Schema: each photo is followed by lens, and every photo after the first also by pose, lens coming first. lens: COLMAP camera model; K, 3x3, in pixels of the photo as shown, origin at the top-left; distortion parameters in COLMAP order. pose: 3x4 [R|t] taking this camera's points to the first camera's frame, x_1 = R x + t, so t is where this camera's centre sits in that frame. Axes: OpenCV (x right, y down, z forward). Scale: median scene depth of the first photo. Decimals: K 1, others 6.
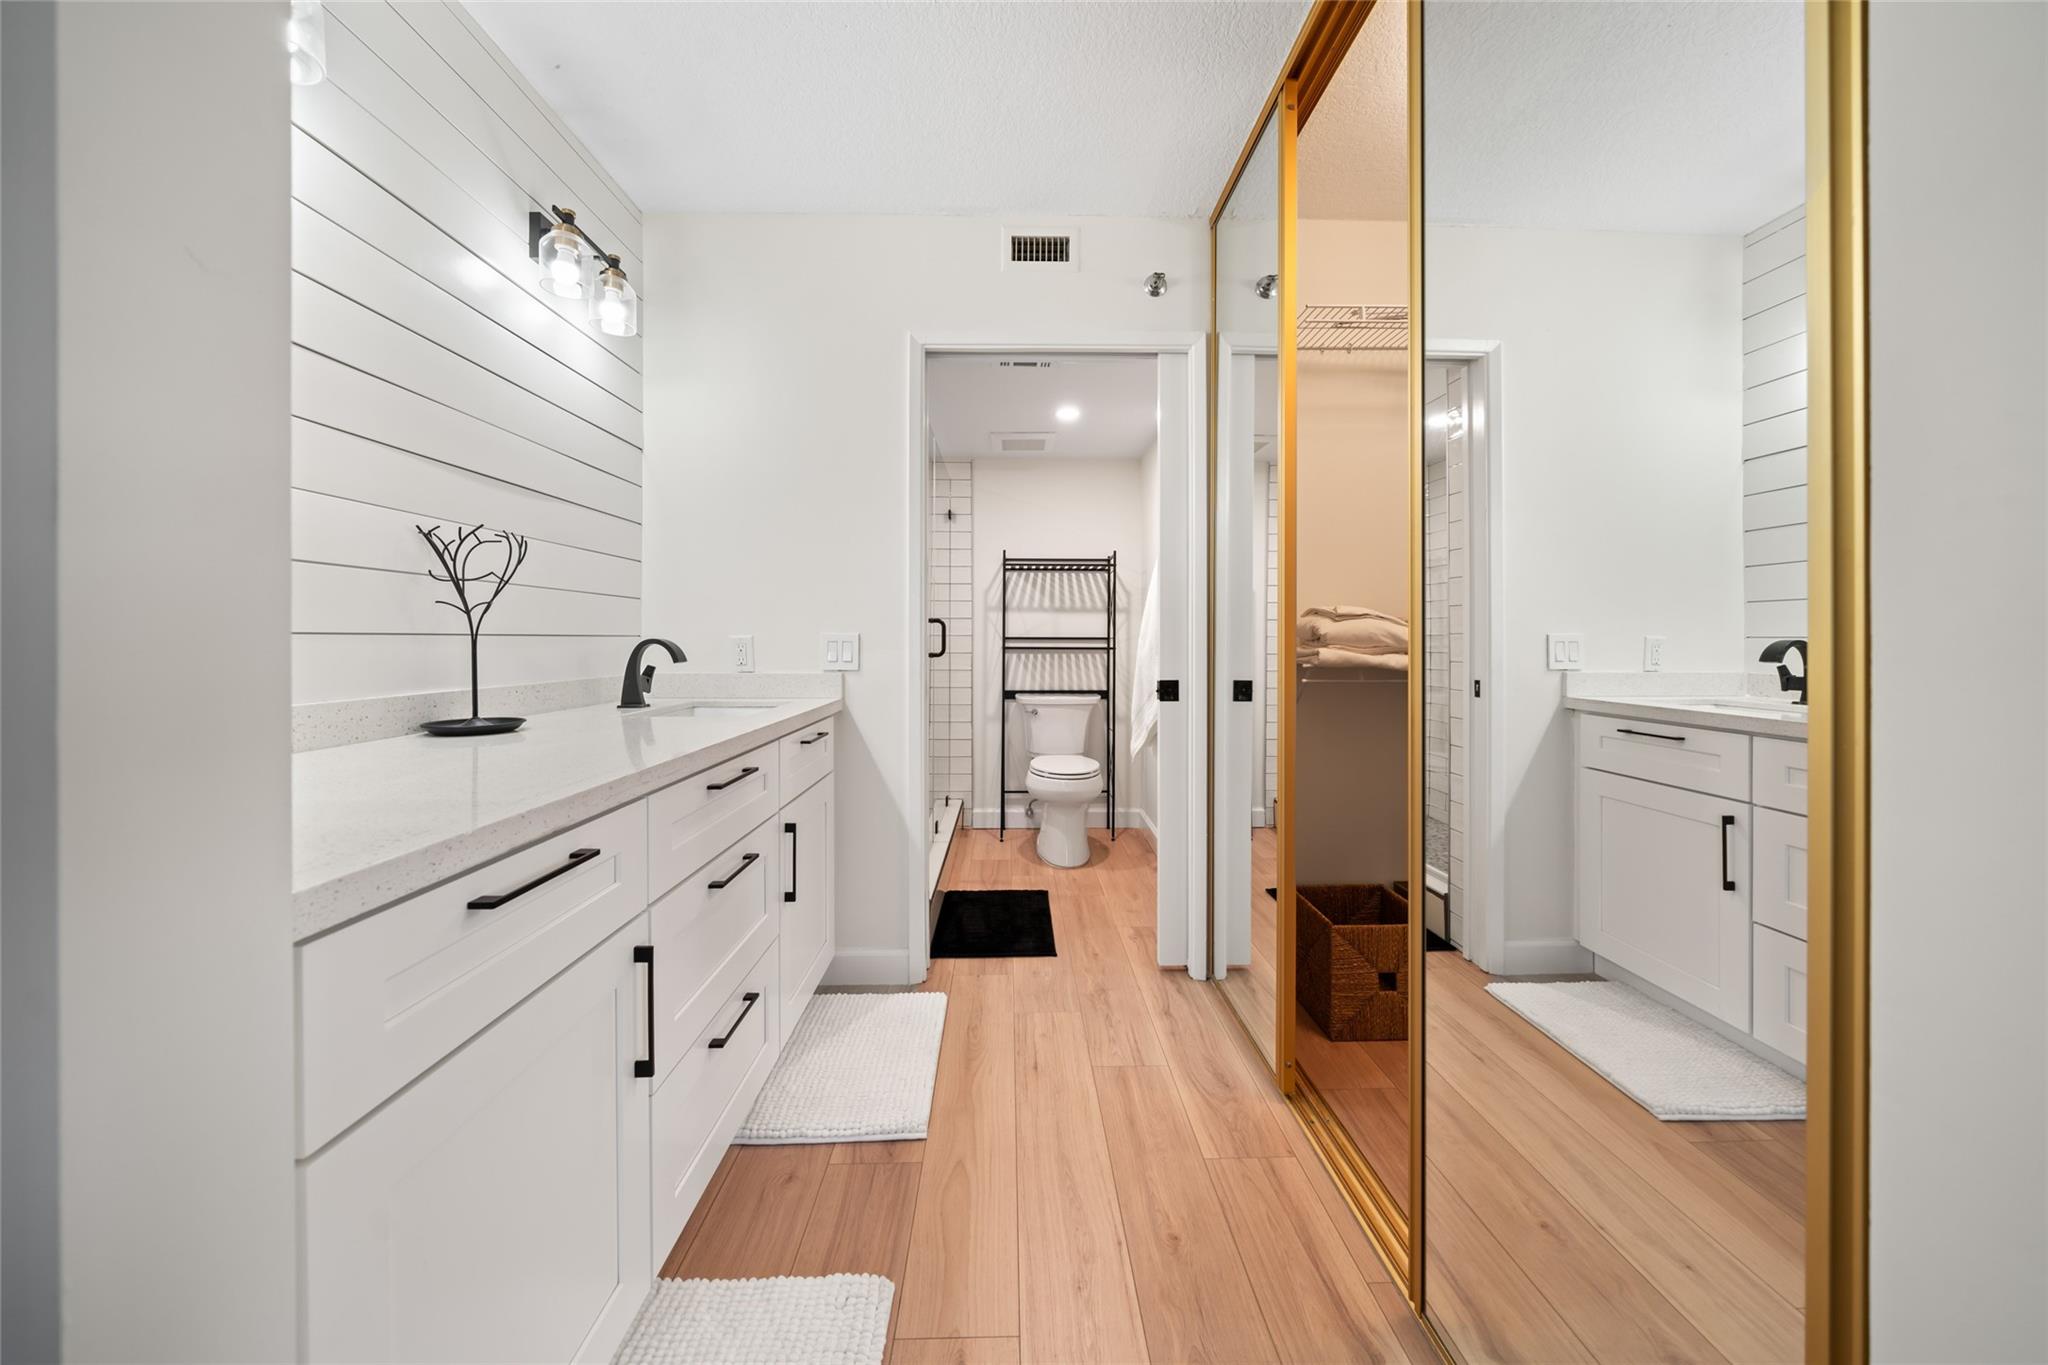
lens RADIAL K [[736.7, 0, 1023.5], [0, 736.7, 633.8], [0, 0, 1]] dist [0.000015, 0.000015]
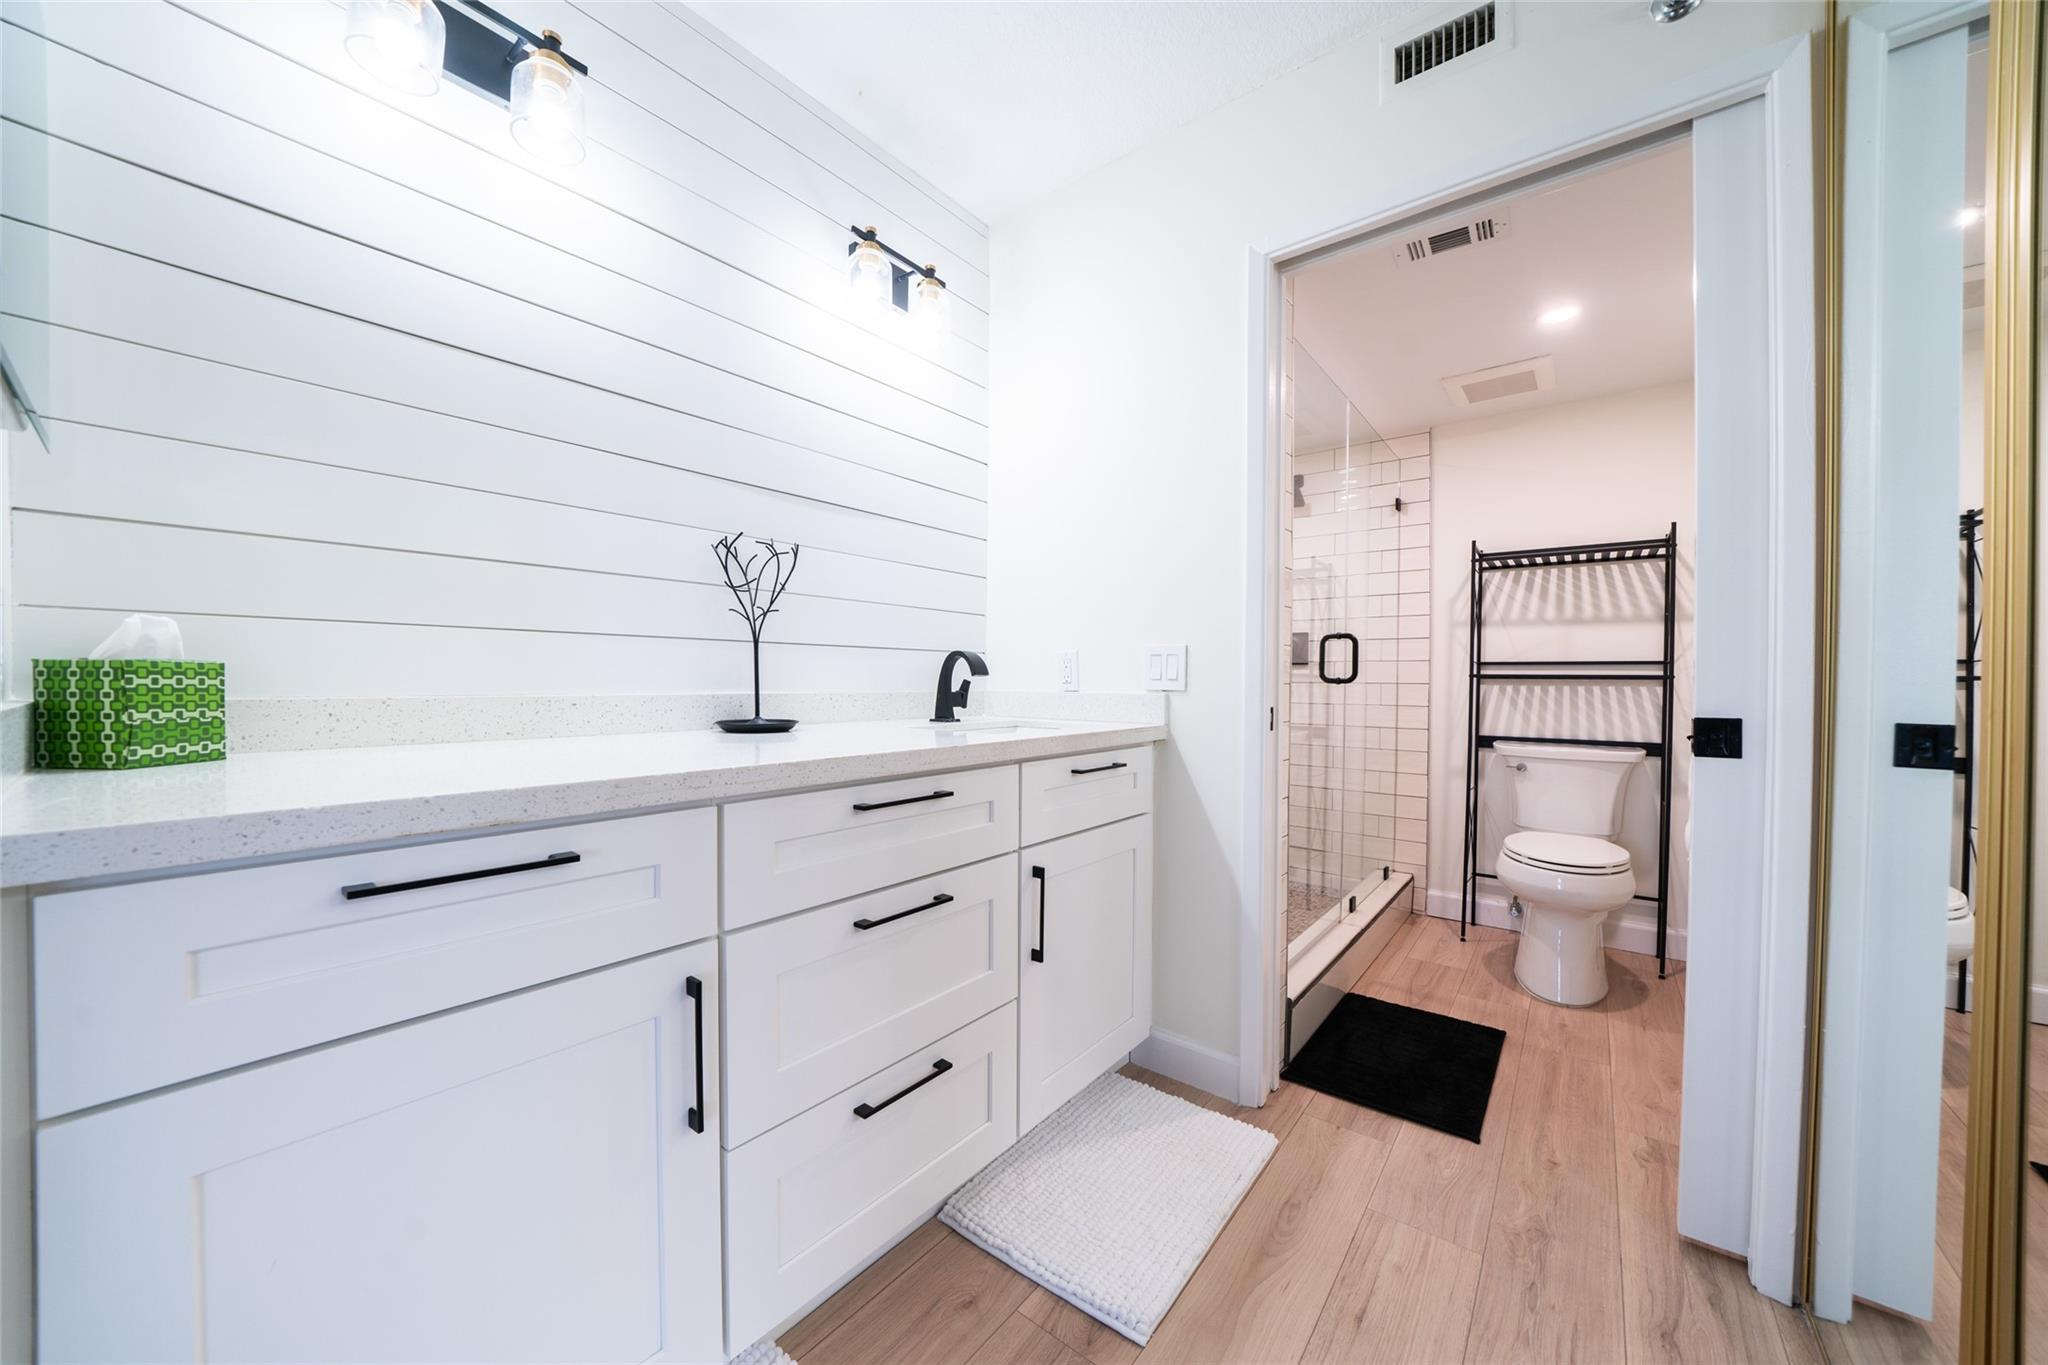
lens RADIAL K [[725.1, 0, 1024.0], [0, 725.1, 682.5], [0, 0, 1]] dist [-0.027022, 0.003517]
pose [[0.767115, 0.007269, -0.641468, 0.112615], [-0.002826, 0.999964, 0.007952, 0.027171], [0.641503, -0.004287, 0.767109, 0.224003]]
